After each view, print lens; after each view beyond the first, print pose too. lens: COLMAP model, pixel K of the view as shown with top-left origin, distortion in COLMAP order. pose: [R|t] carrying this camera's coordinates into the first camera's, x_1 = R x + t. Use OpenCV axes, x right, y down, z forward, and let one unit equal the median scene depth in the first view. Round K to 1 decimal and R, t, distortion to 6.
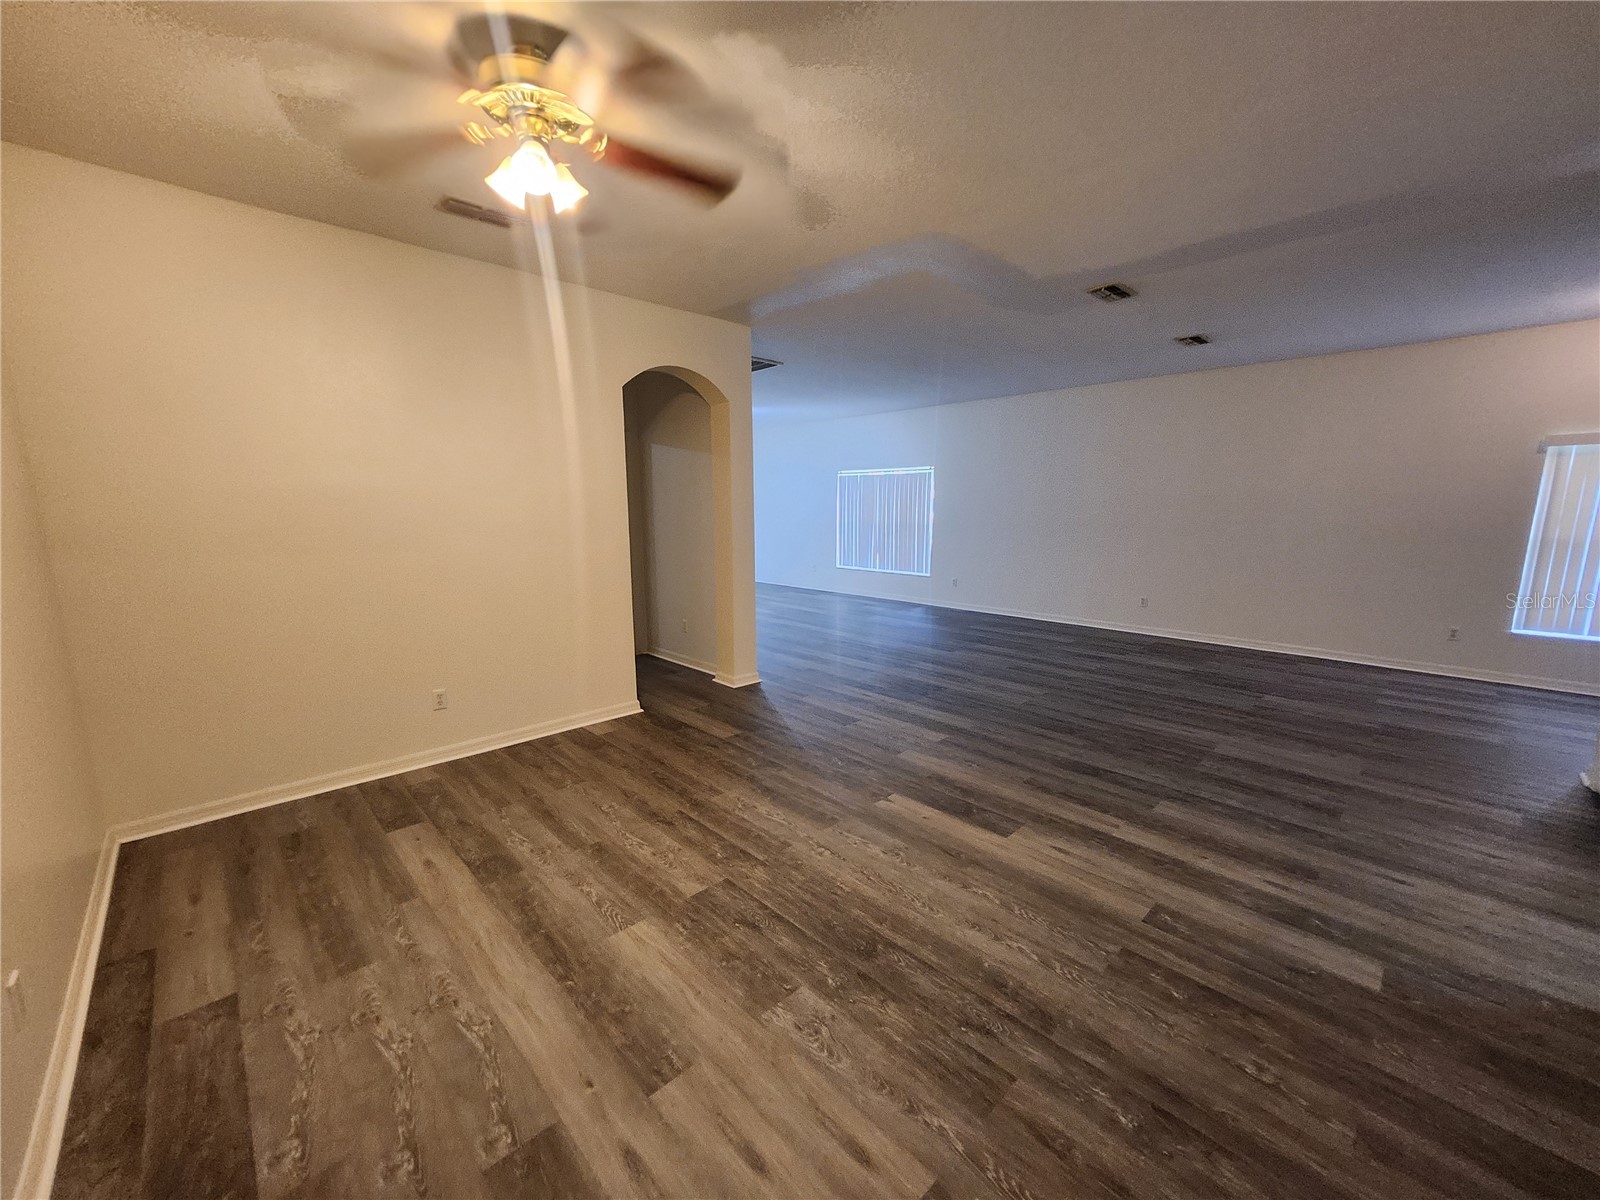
lens RADIAL K [[631.8, 0, 785.6], [0, 631.8, 606.6], [0, 0, 1]] dist [0.001526, 0.001121]
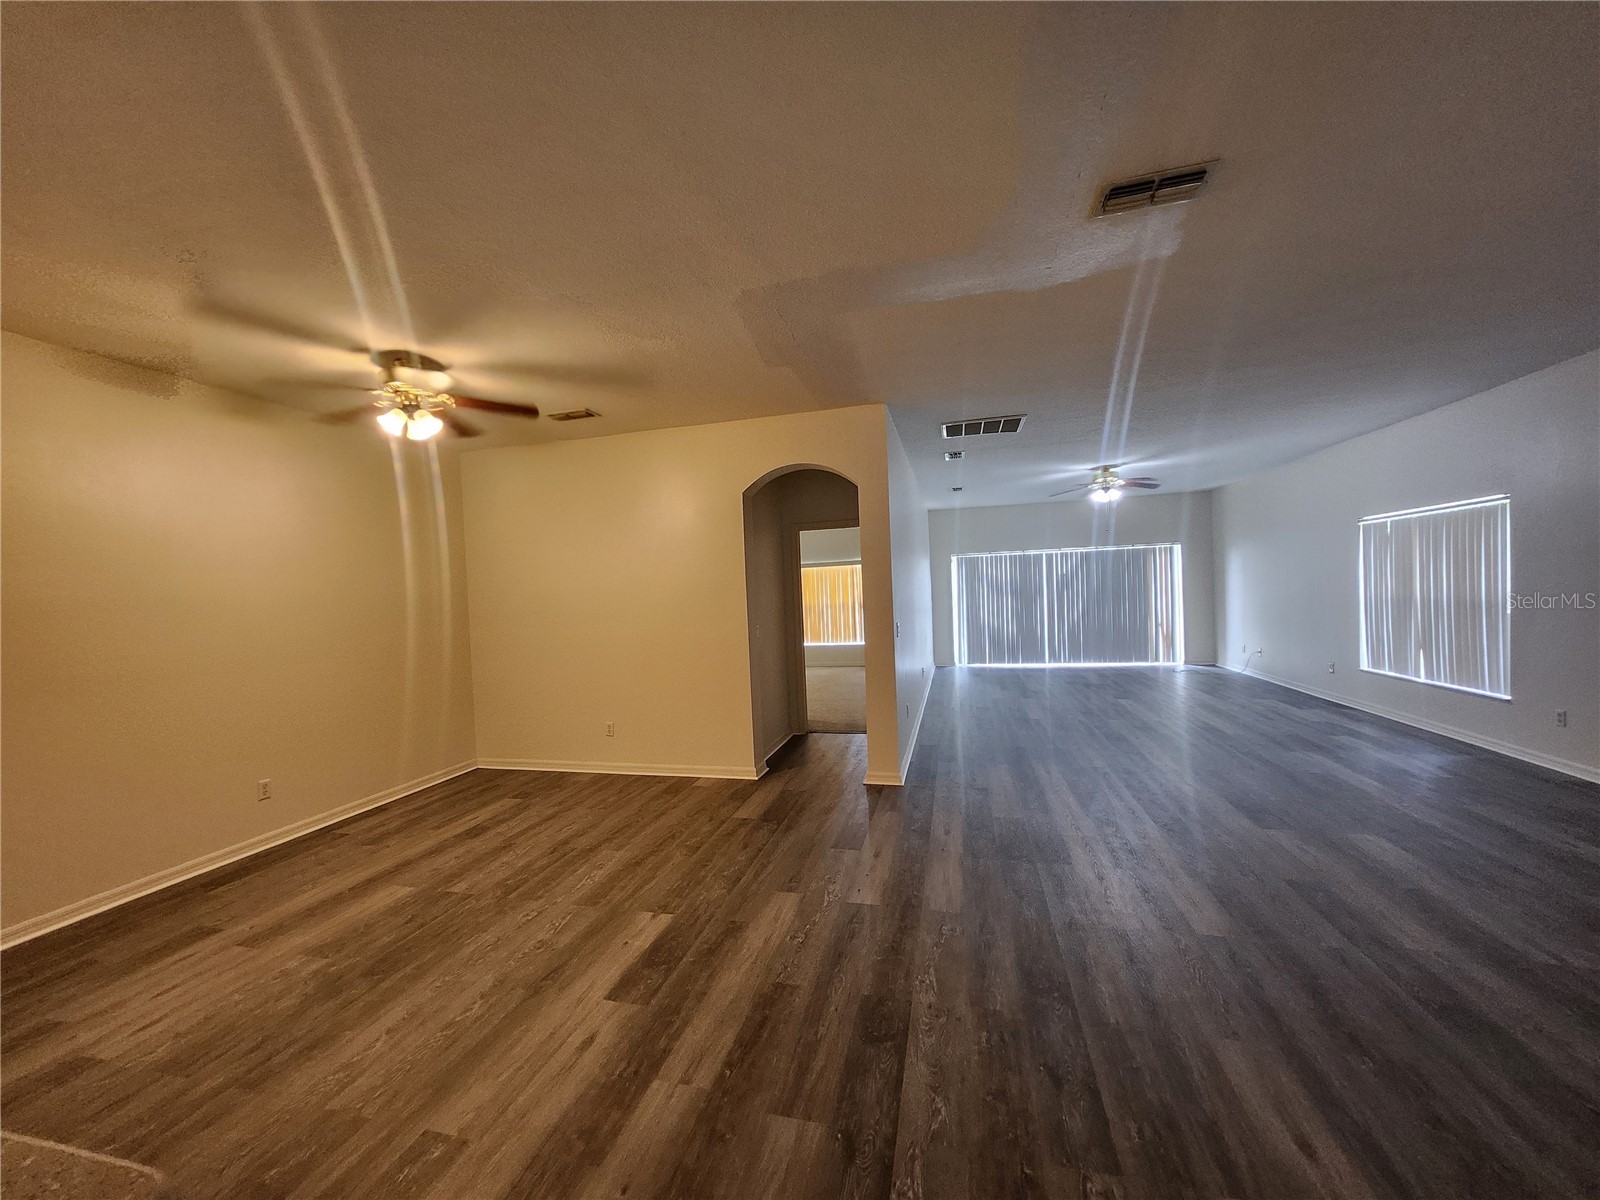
lens RADIAL K [[631.8, 0, 785.6], [0, 631.8, 606.6], [0, 0, 1]] dist [0.001526, 0.001121]
pose [[0.528396, 0.003605, -0.848990, 1.048926], [-0.099923, 0.993305, -0.057972, -0.102792], [0.843097, 0.115466, 0.525219, 0.639721]]
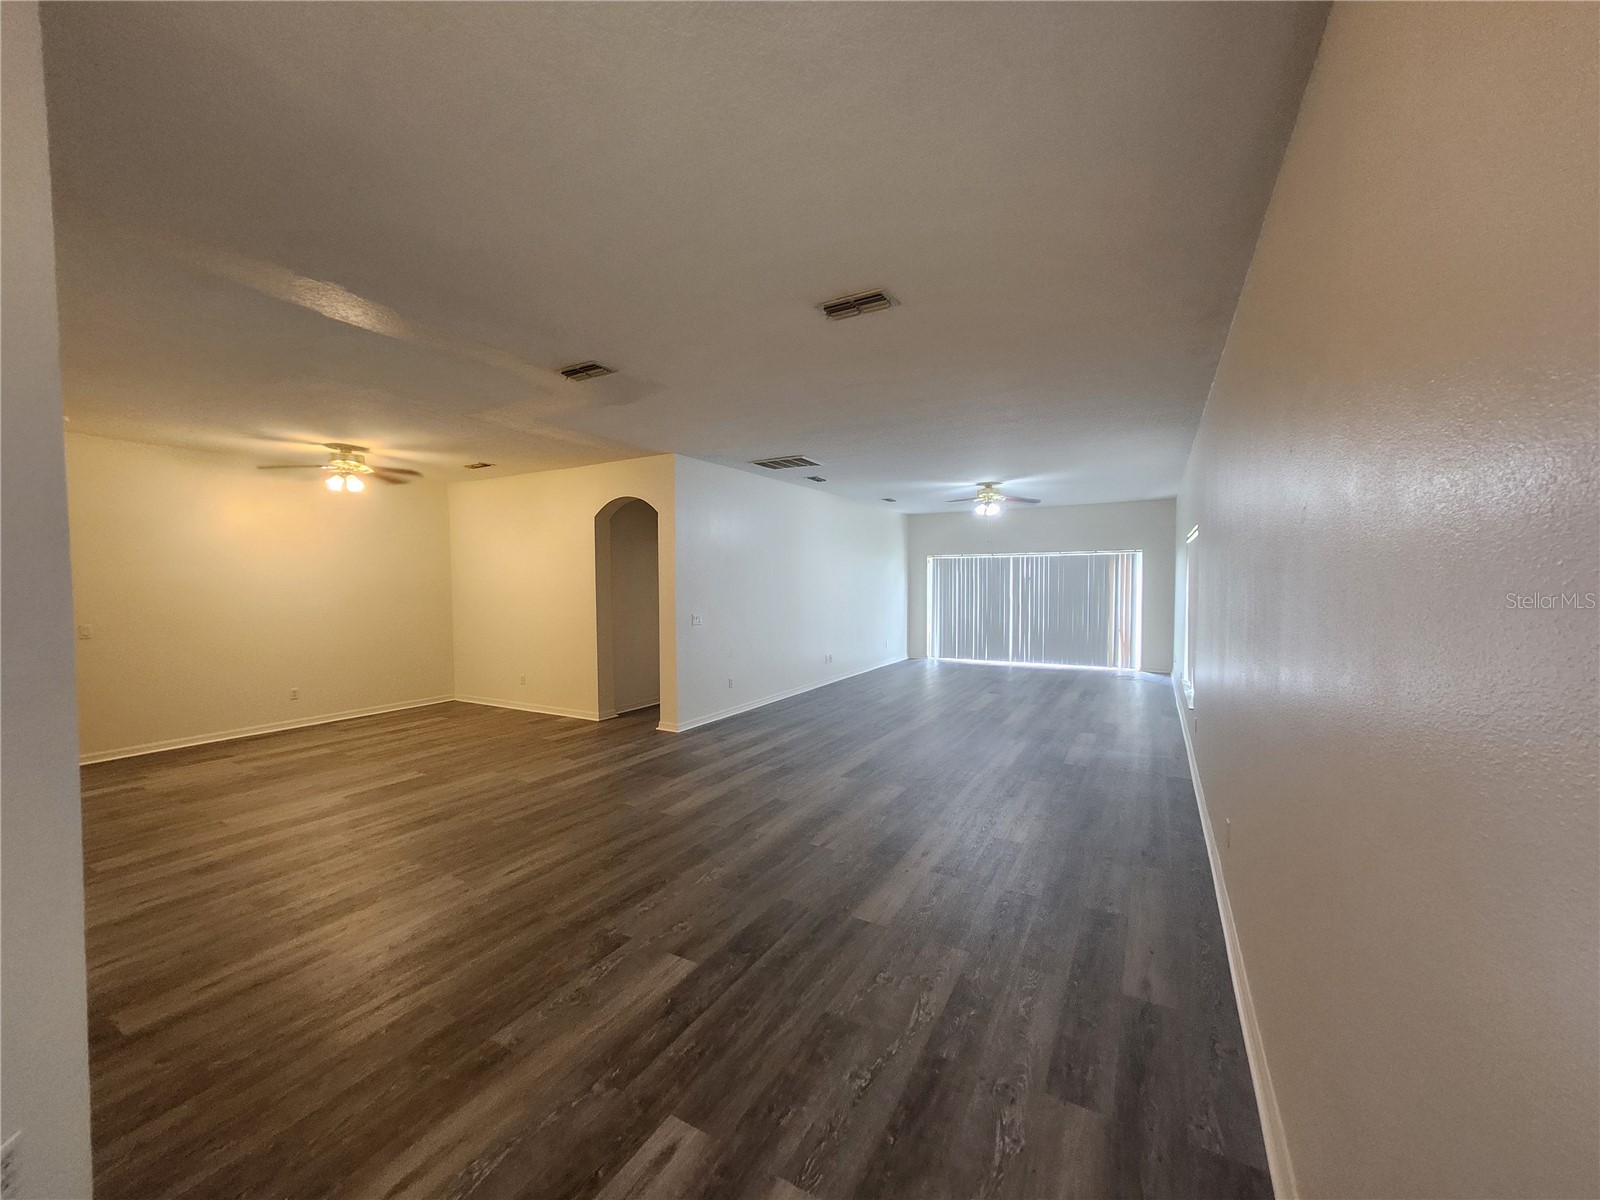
lens RADIAL K [[631.8, 0, 785.6], [0, 631.8, 606.6], [0, 0, 1]] dist [0.001526, 0.001121]
pose [[0.292607, 0.039399, -0.955421, 1.968147], [-0.149179, 0.988798, -0.004912, -0.242910], [0.944525, 0.143966, 0.295207, 1.367266]]
